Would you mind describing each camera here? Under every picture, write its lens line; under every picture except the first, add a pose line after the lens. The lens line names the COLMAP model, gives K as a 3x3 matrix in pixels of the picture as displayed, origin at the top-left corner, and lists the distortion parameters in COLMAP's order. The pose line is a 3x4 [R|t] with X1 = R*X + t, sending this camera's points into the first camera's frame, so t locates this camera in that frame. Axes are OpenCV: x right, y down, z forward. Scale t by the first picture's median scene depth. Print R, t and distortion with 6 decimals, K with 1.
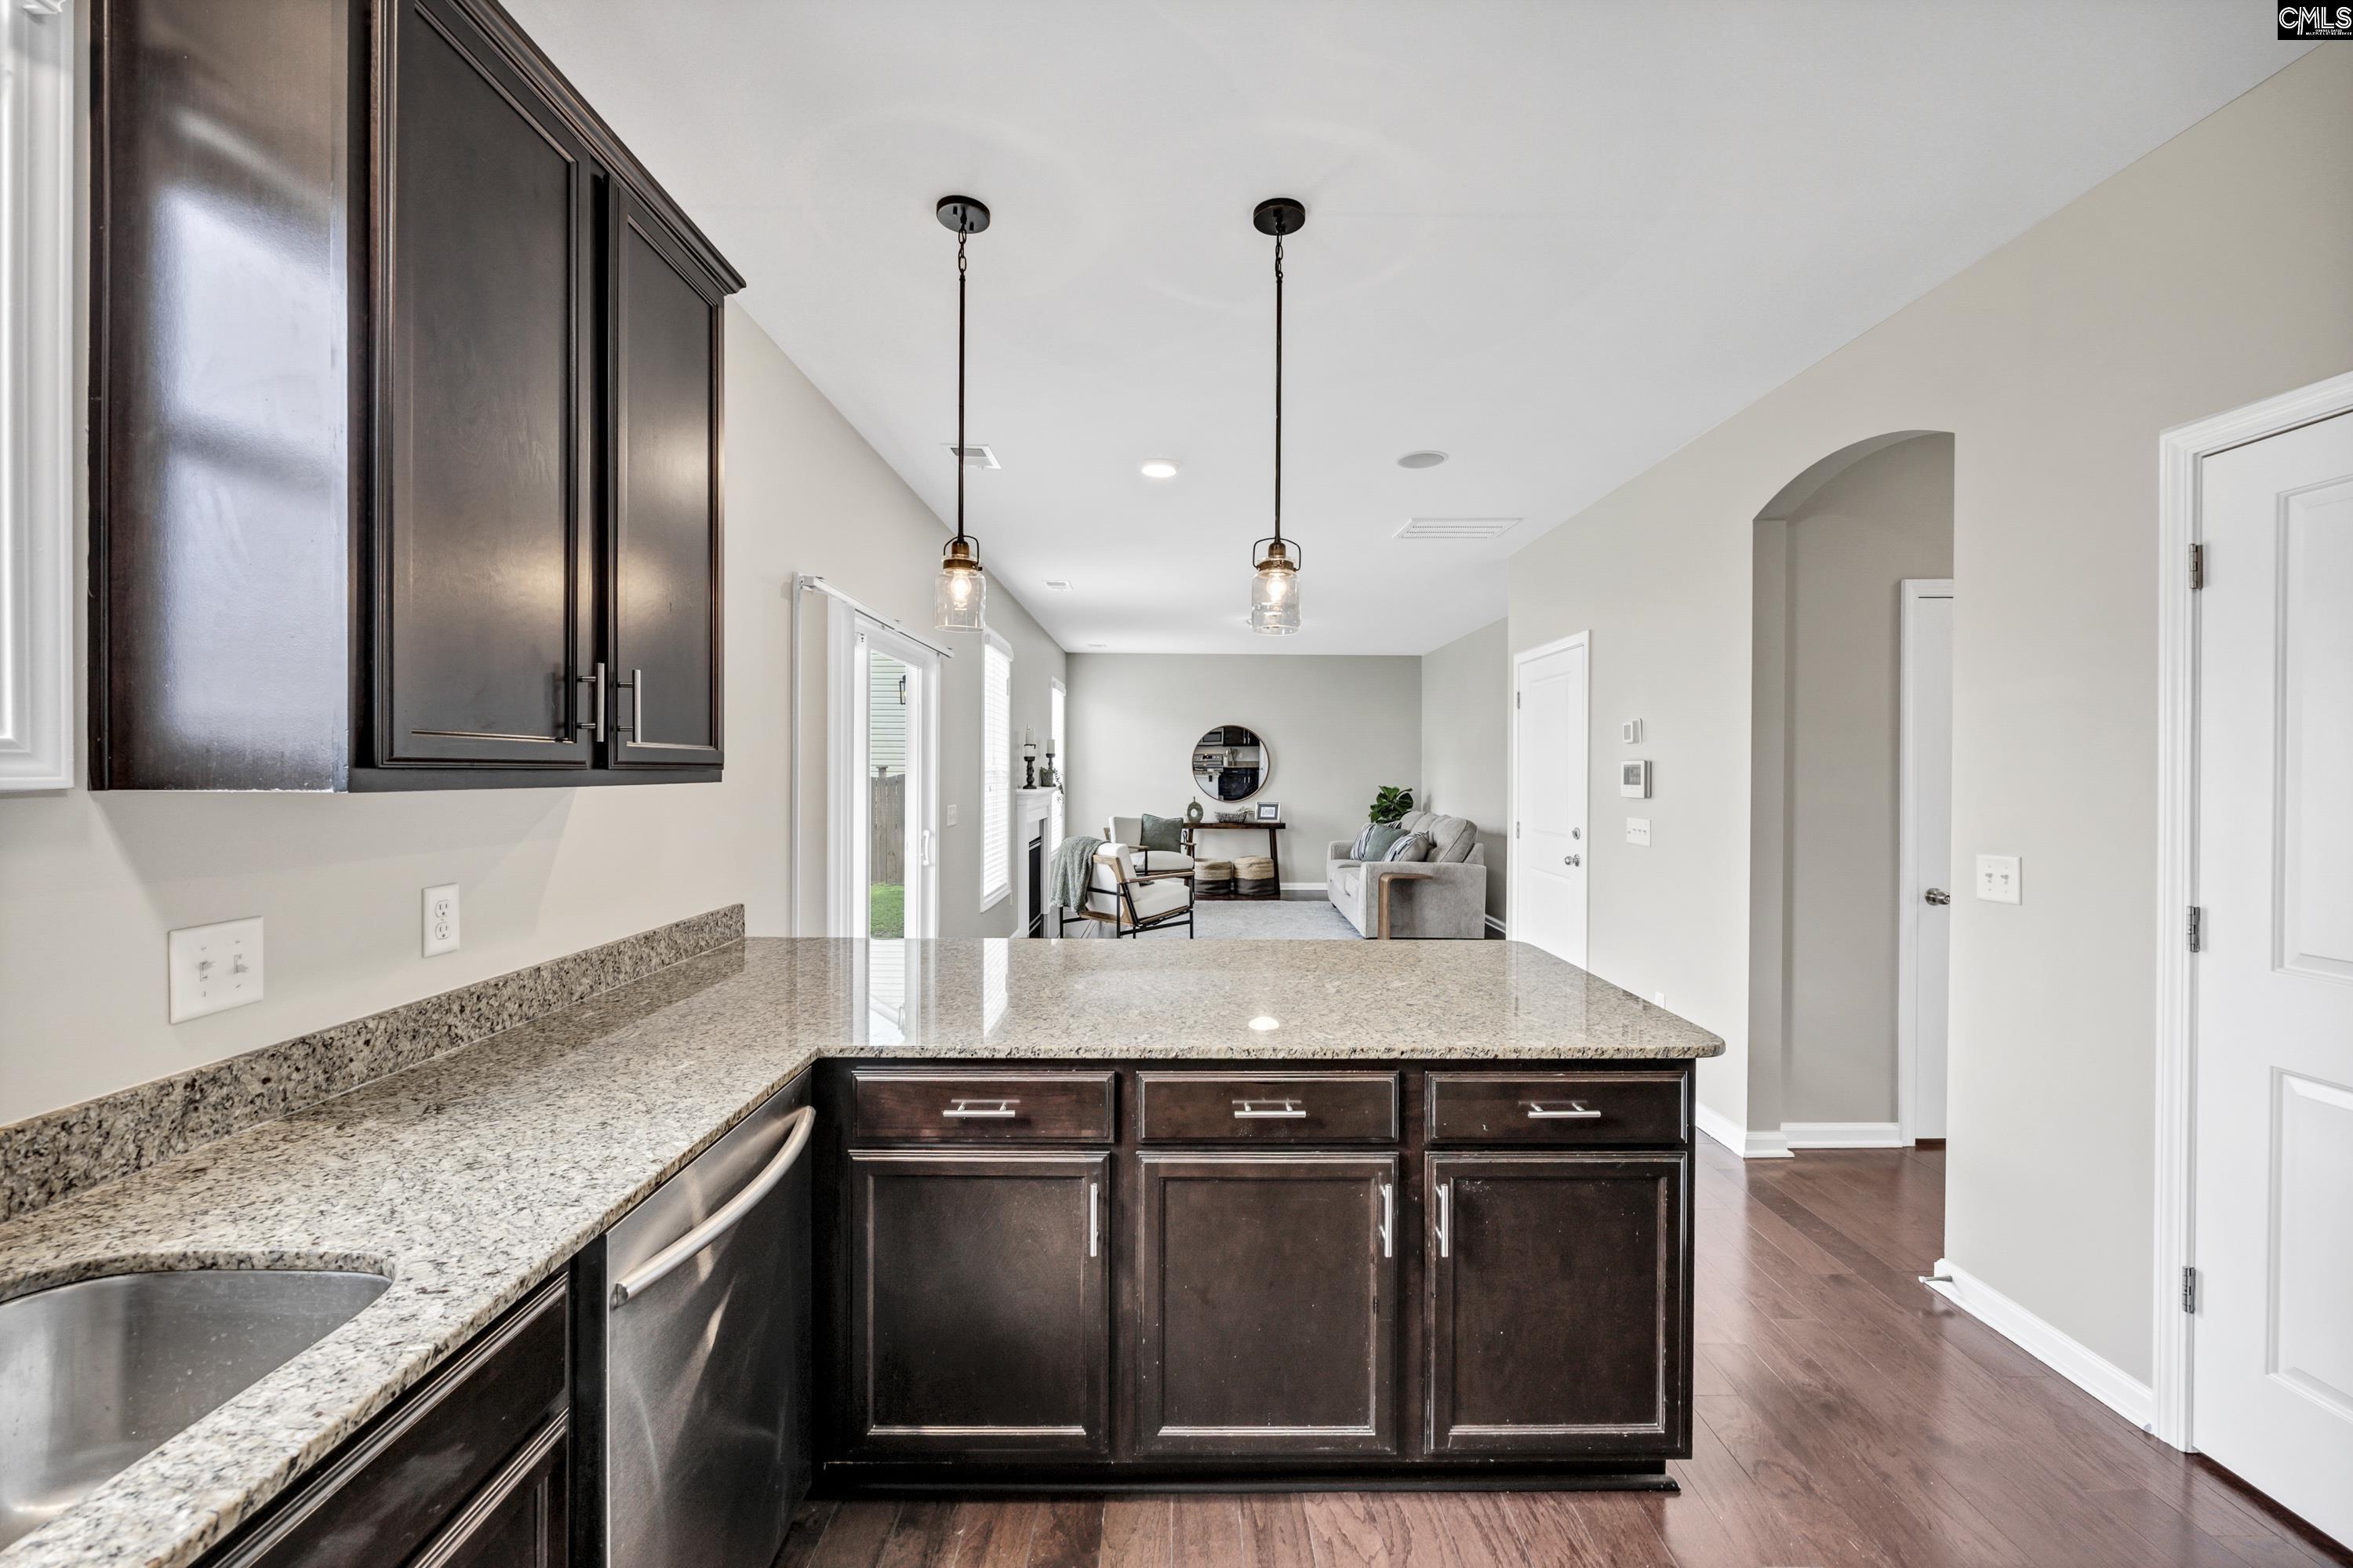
lens RADIAL K [[933.7, 0, 1176.5], [0, 933.7, 784.0], [0, 0, 1]] dist [-0.000532, 0.000134]
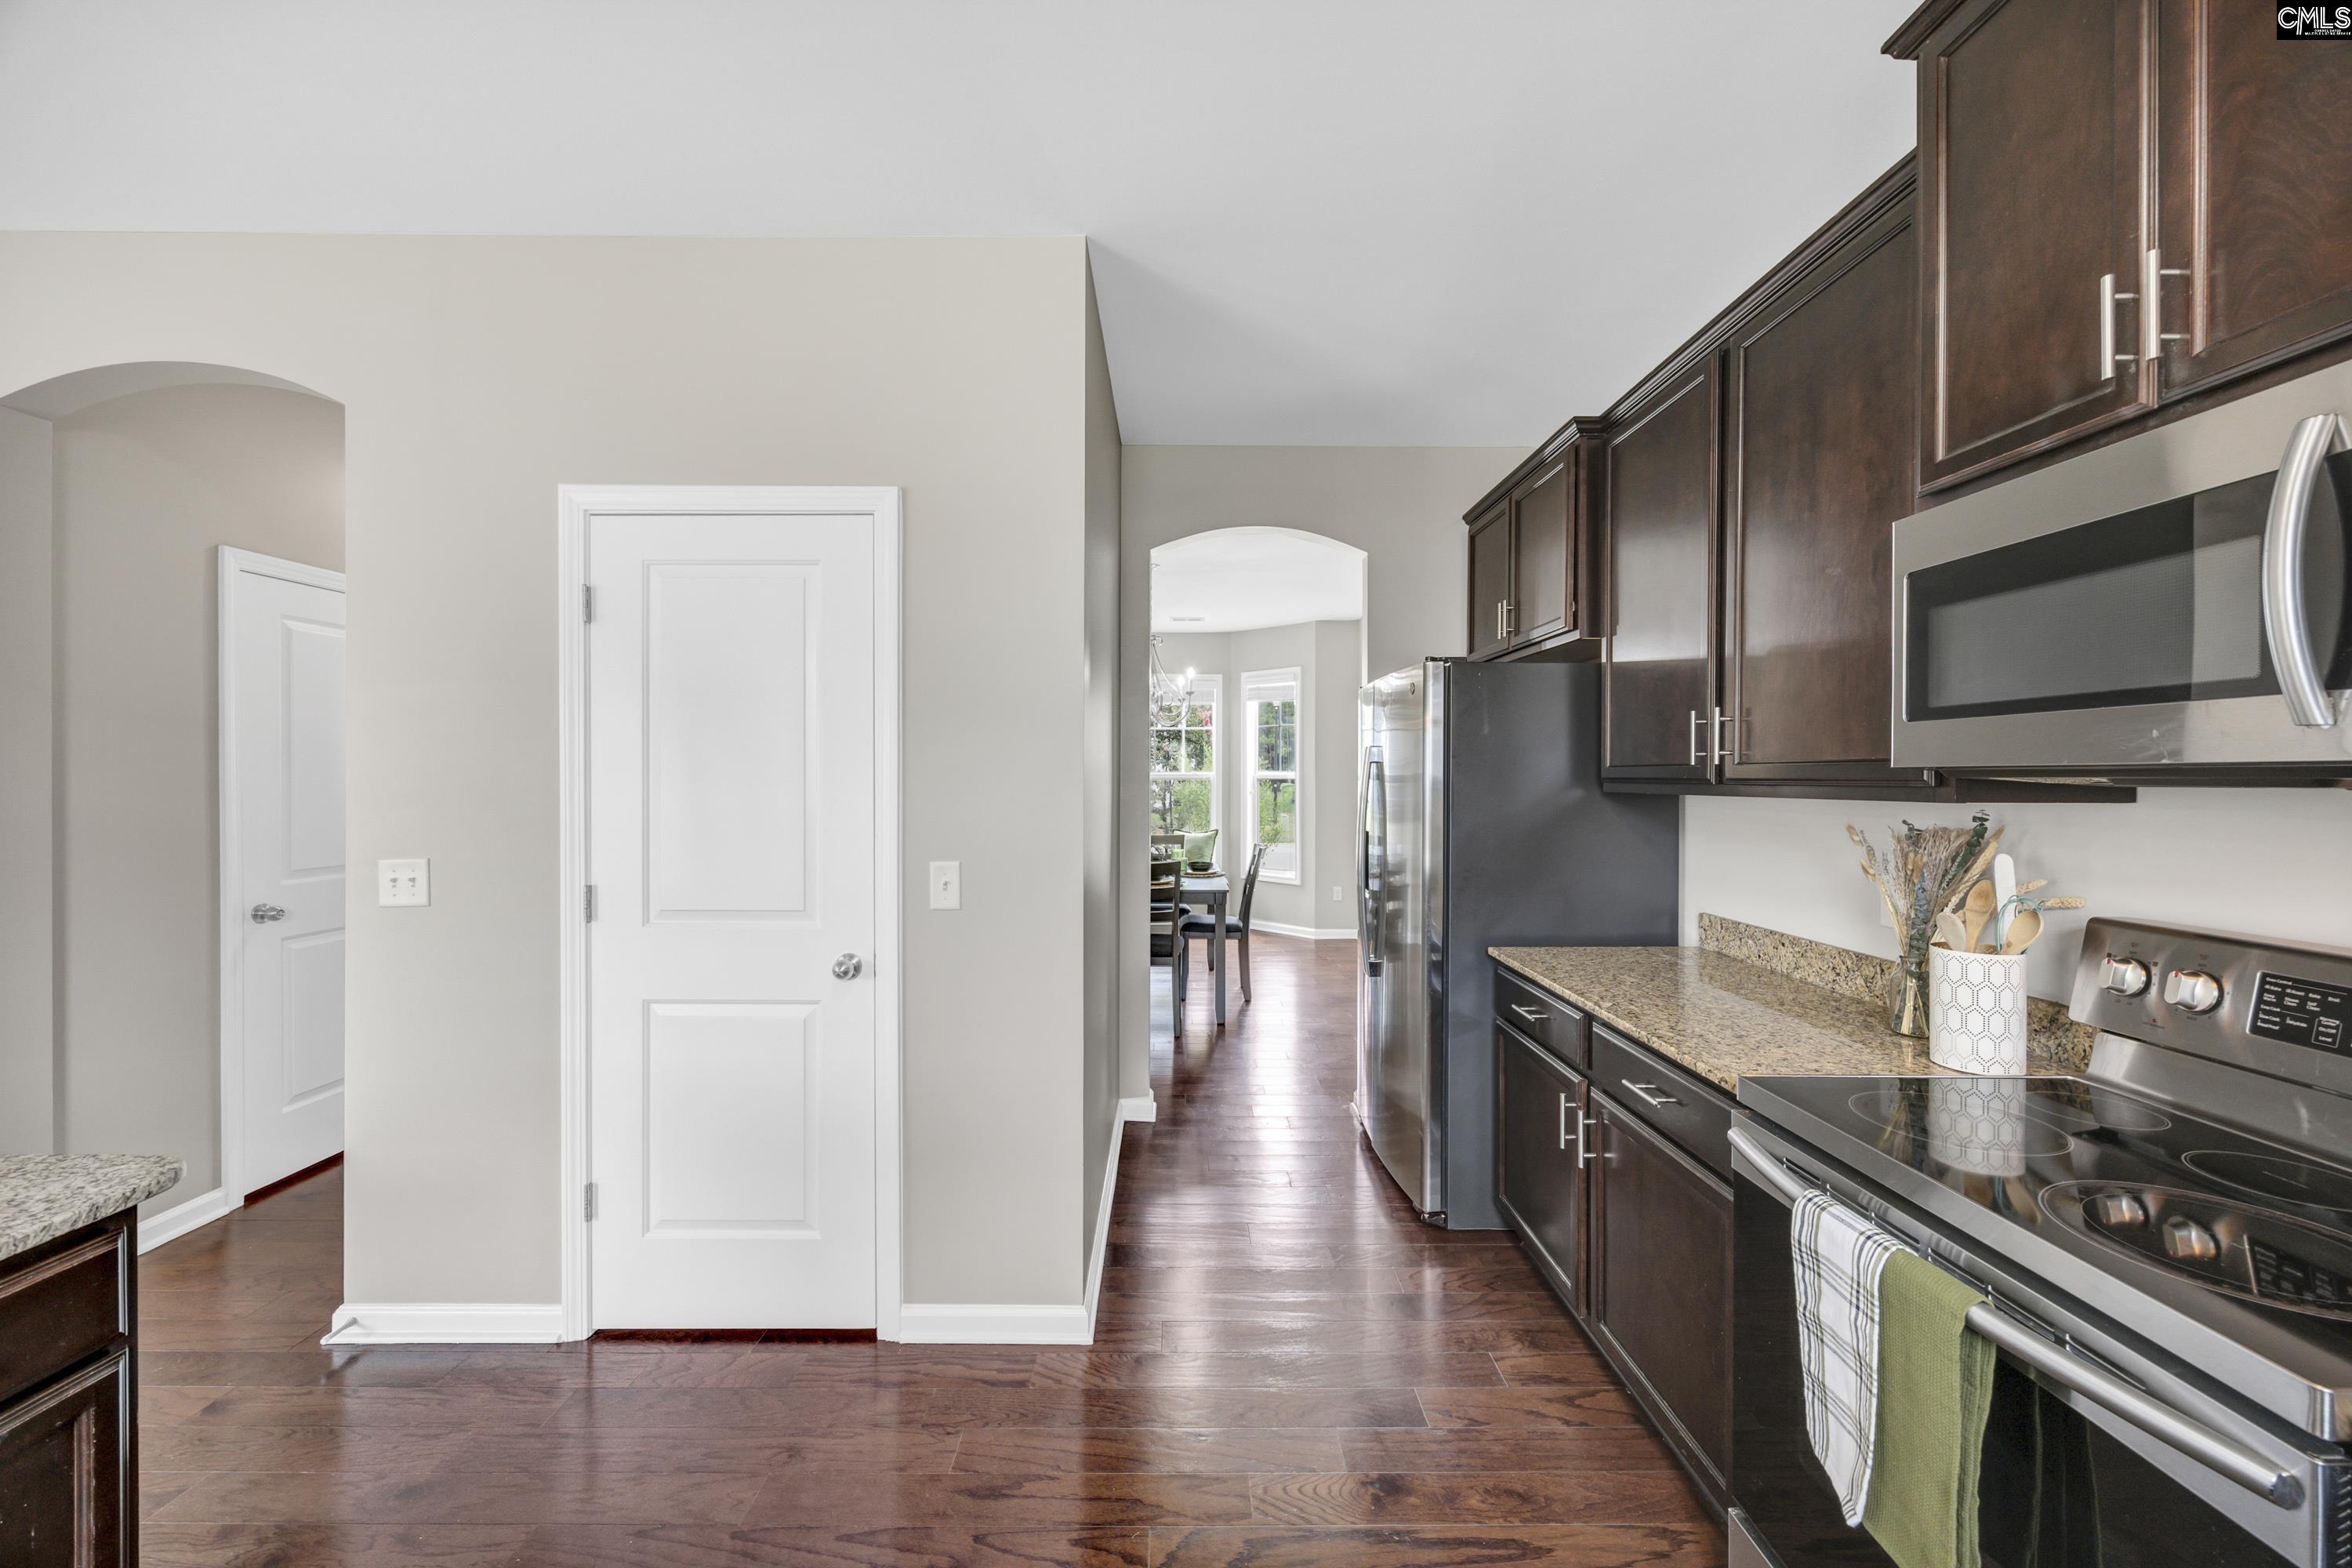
lens RADIAL K [[903.2, 0, 1190.9], [0, 903.2, 779.6], [0, 0, 1]] dist [-0.005260, -0.000483]
pose [[-0.012382, -0.006460, 0.999902, -0.074131], [0.009642, 0.999932, 0.006579, -0.004595], [-0.999877, 0.009723, -0.012319, 0.199519]]
